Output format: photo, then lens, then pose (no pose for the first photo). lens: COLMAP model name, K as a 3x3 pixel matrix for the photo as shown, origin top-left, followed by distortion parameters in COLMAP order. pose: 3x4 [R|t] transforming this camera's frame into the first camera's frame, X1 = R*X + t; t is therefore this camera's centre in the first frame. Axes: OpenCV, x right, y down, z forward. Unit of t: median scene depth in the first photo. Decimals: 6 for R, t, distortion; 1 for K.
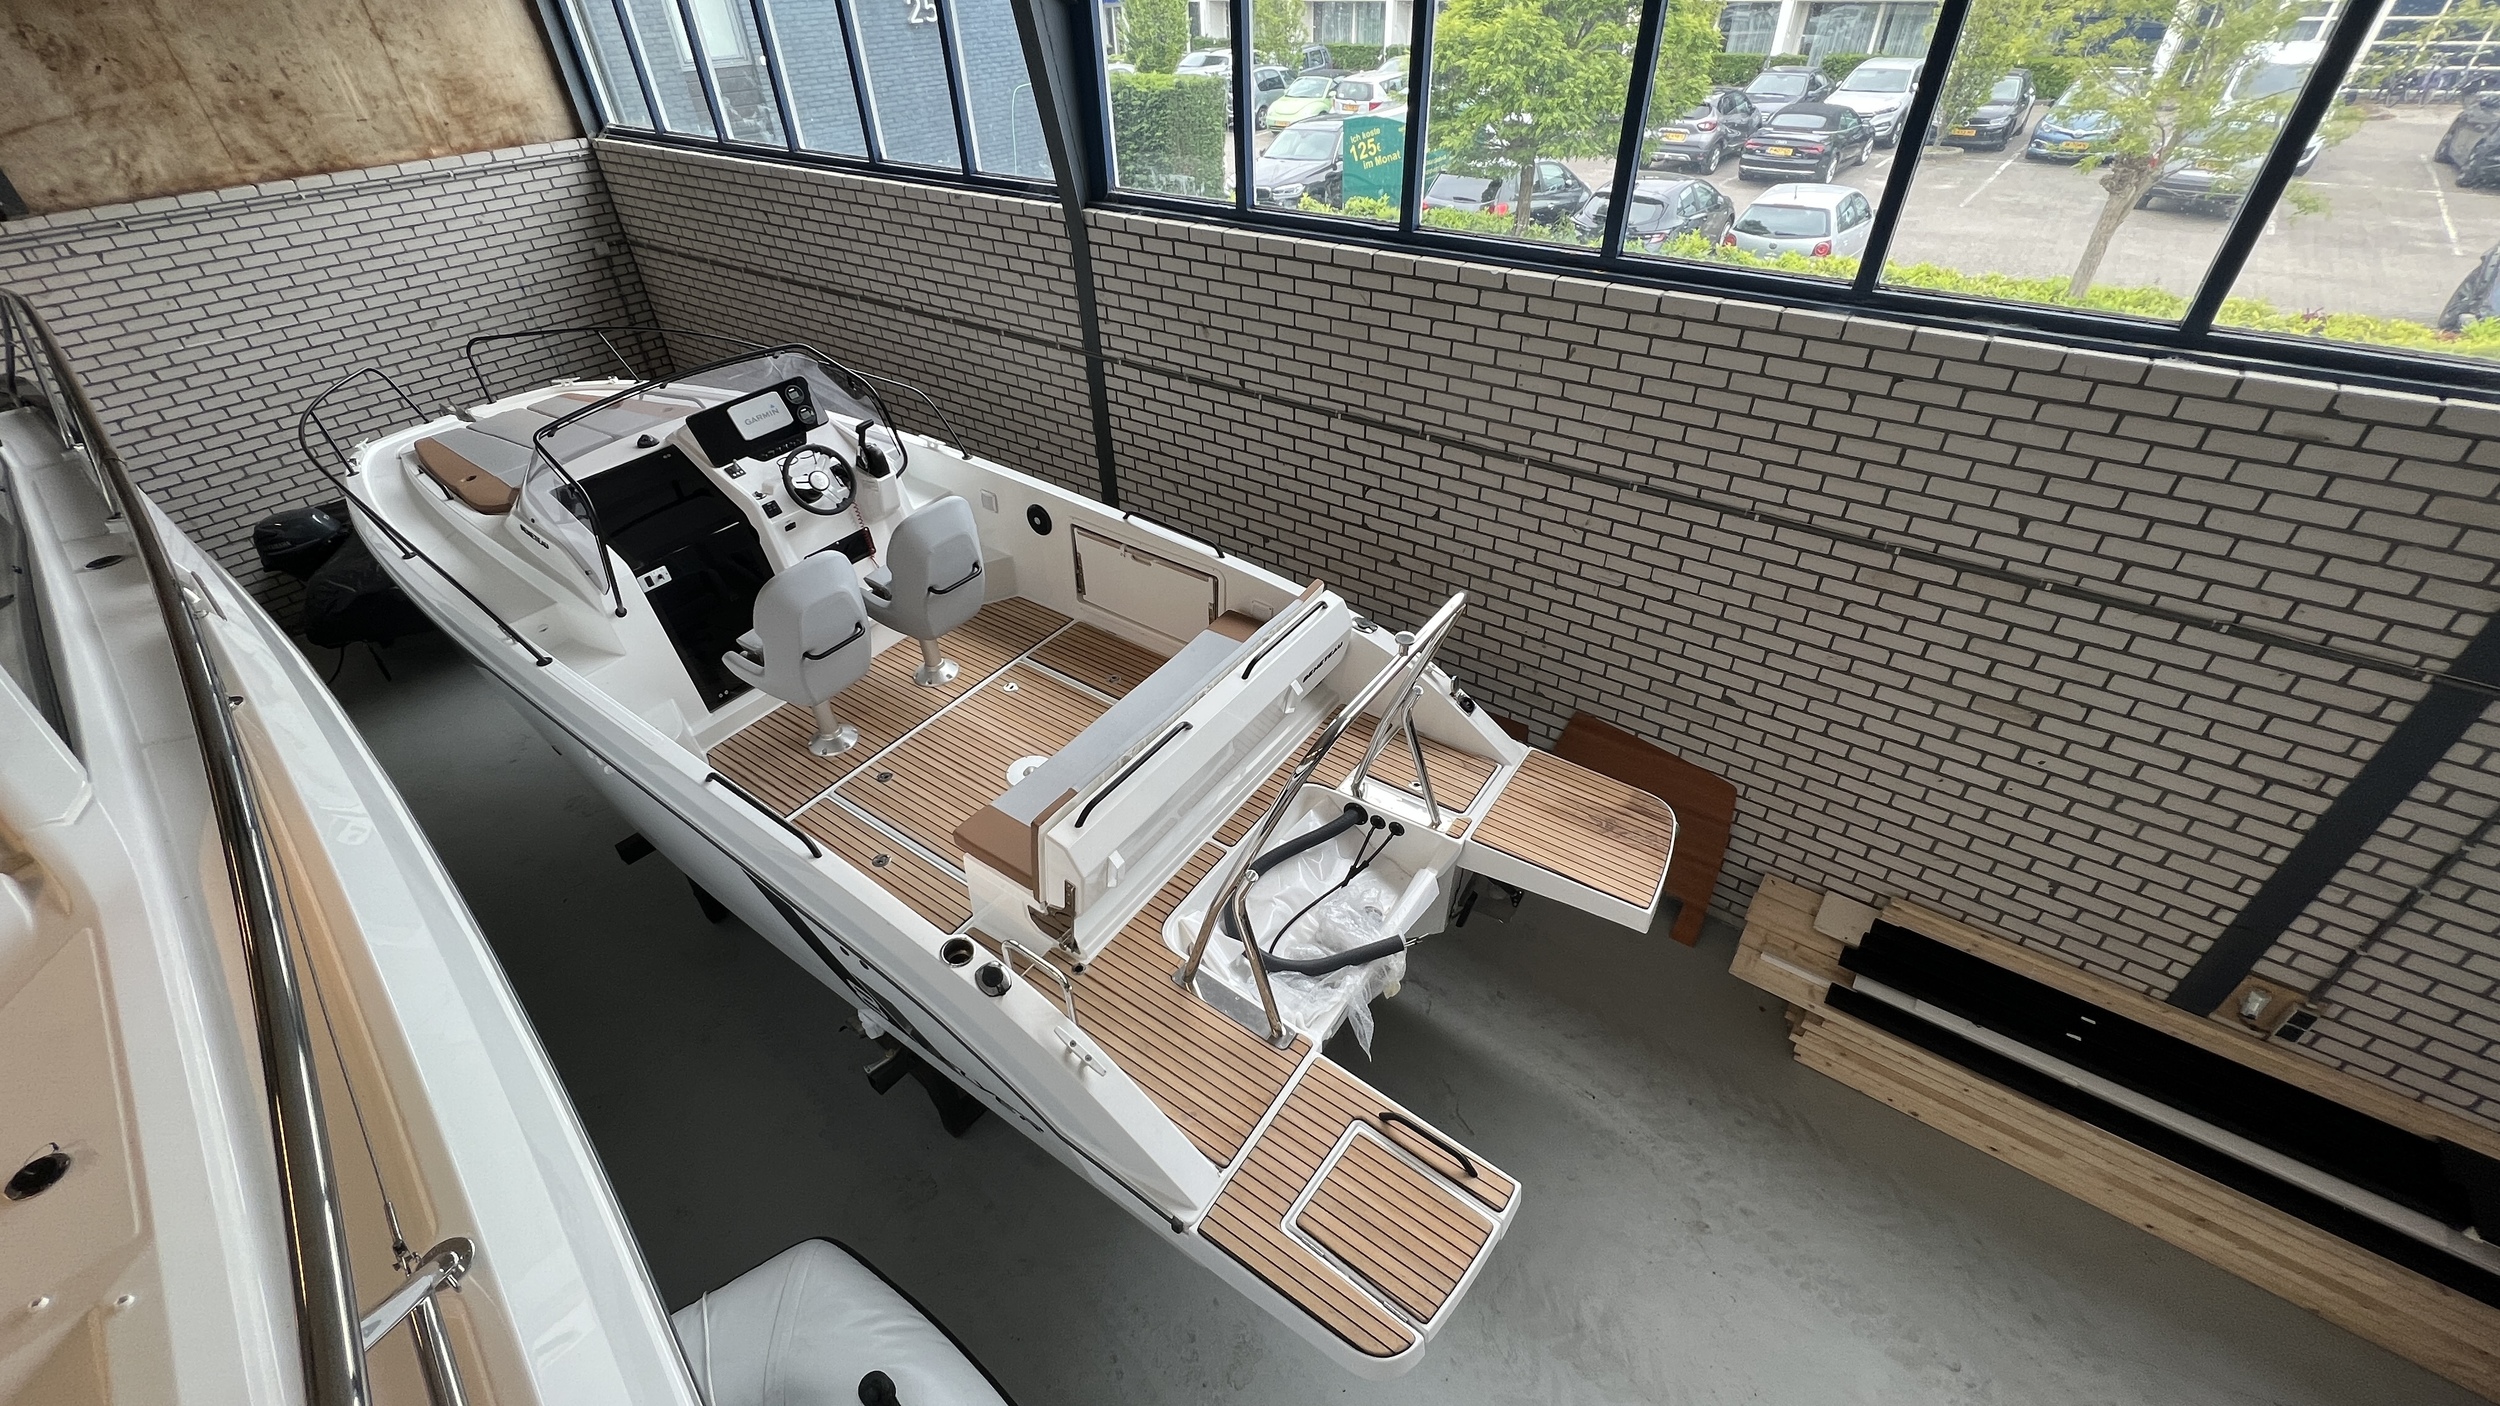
lens RADIAL K [[1009.8, 0, 1257.3], [0, 1009.8, 698.0], [0, 0, 1]] dist [-0.002054, 0.000046]
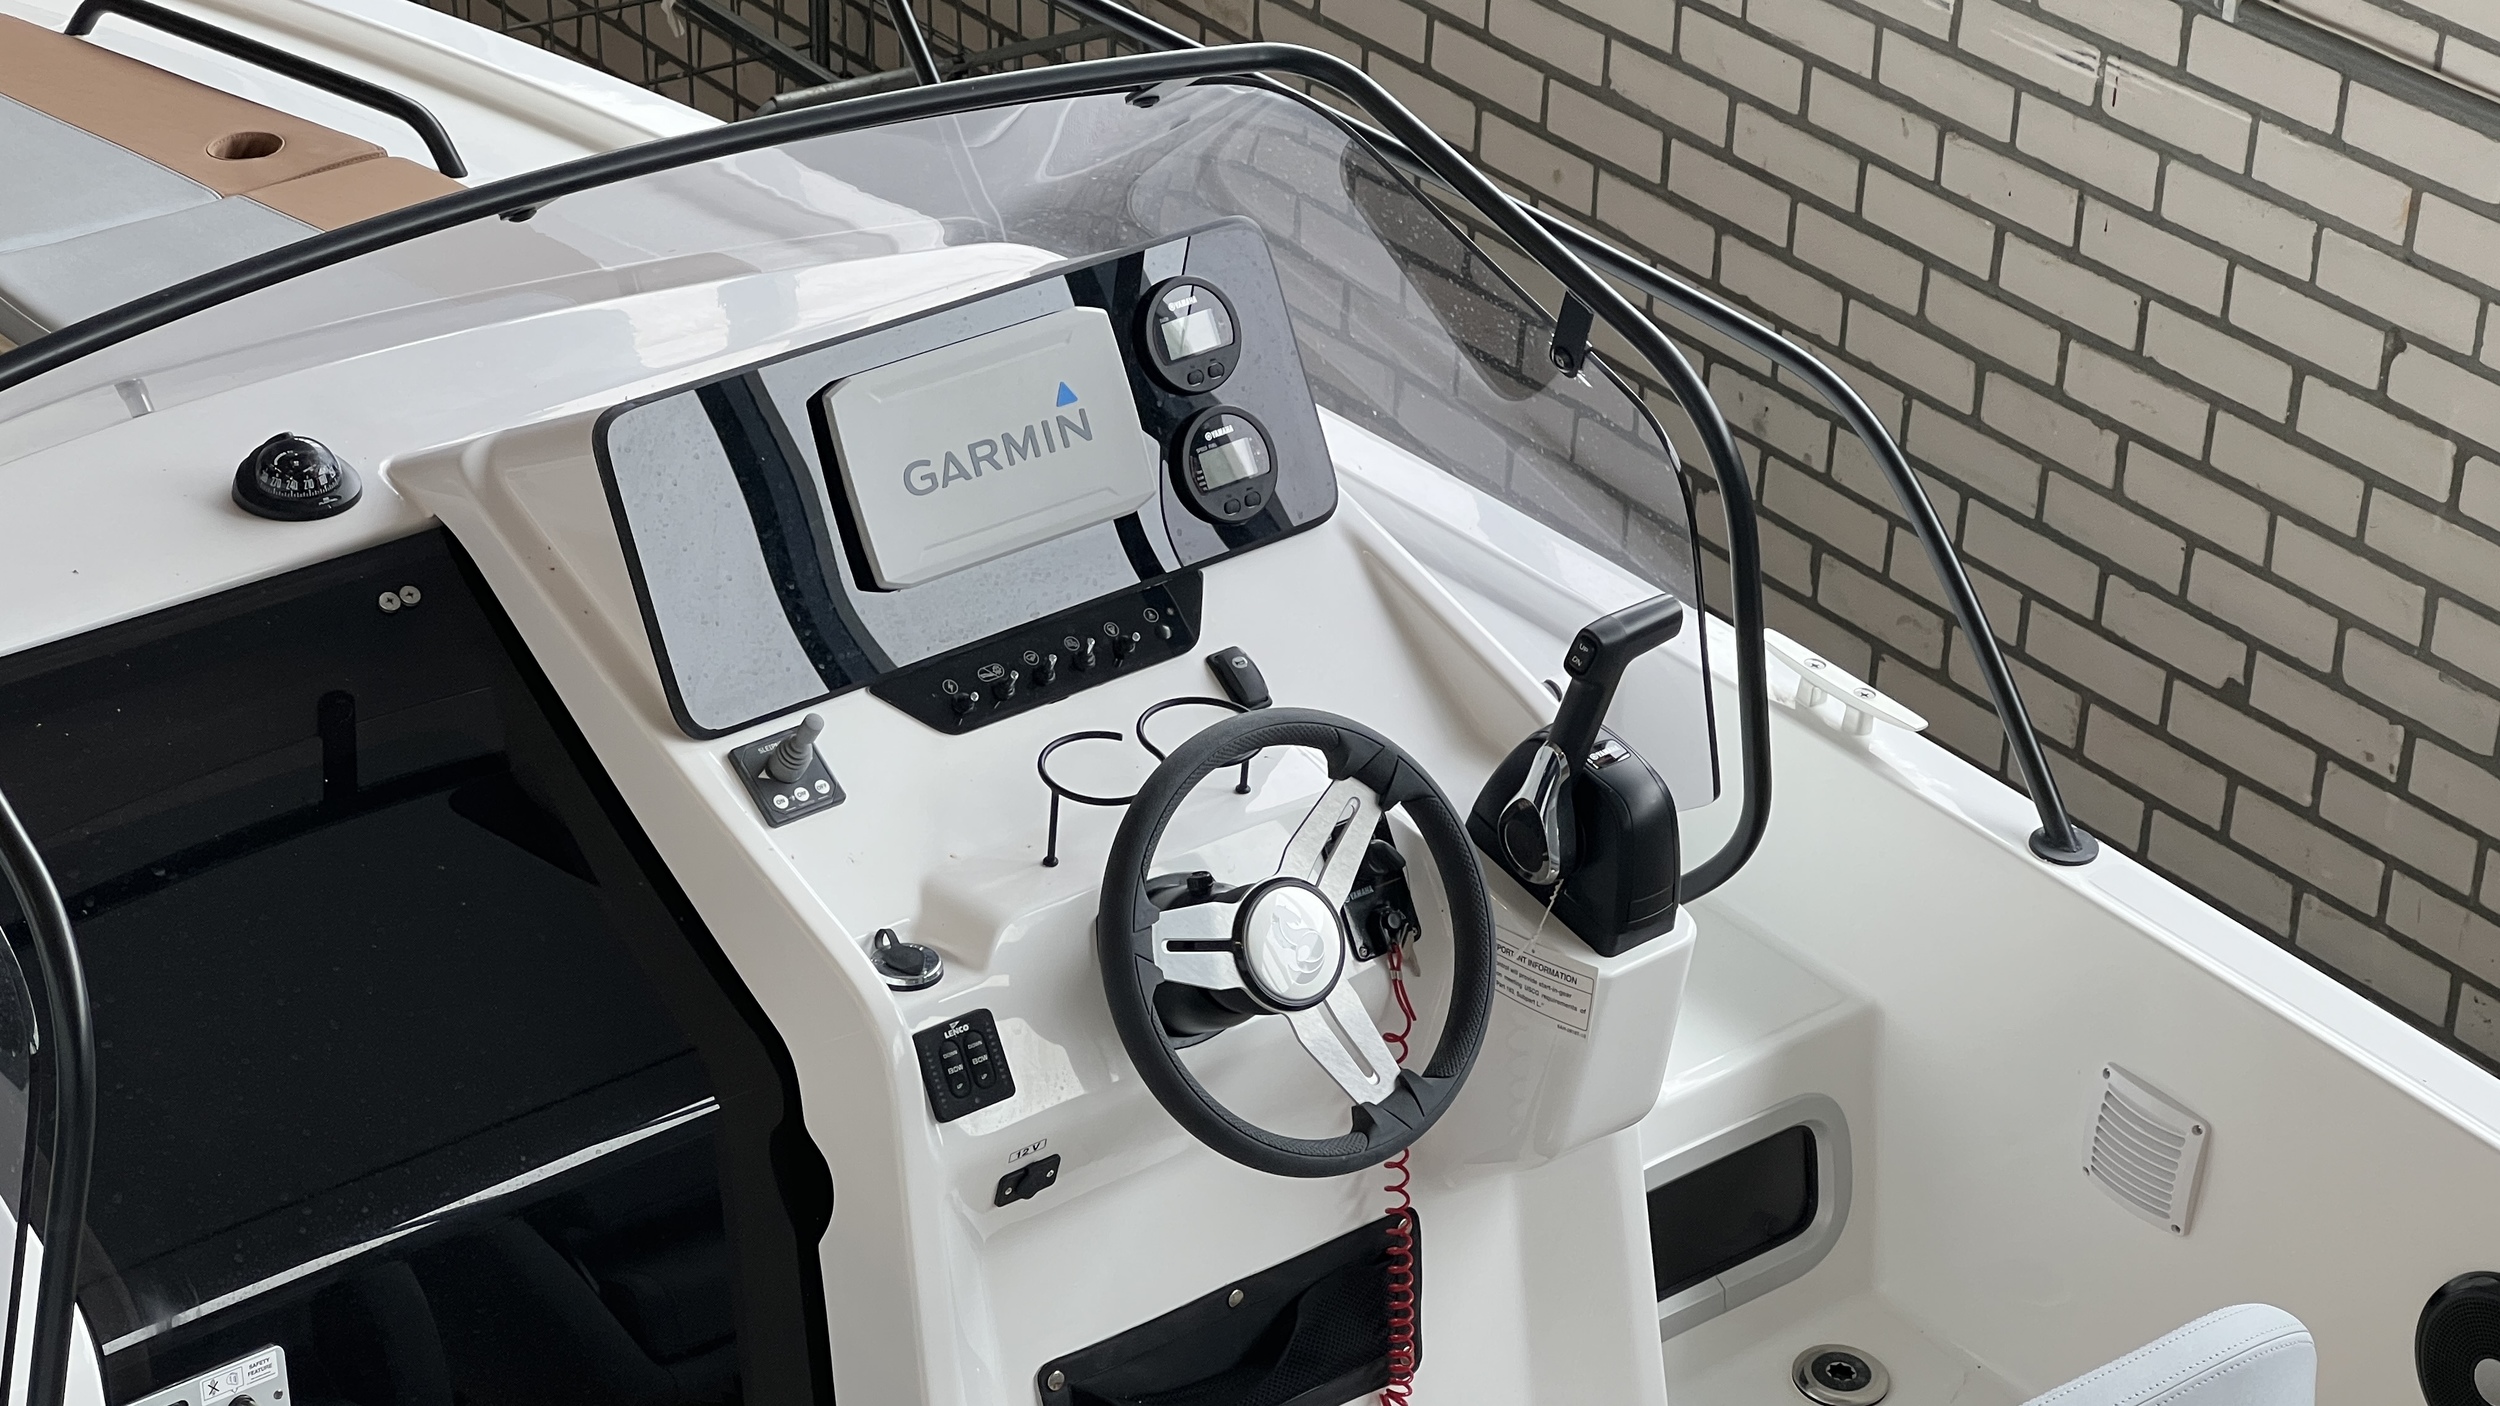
lens RADIAL K [[5674.4, 0, 1367.6], [0, 5674.4, 710.7], [0, 0, 1]] dist [0.147758, 0.000000]
pose [[0.965908, 0.190689, -0.175097, -0.274700], [-0.215837, 0.966638, -0.137931, -0.130795], [0.142953, 0.171021, 0.974842, 0.148142]]
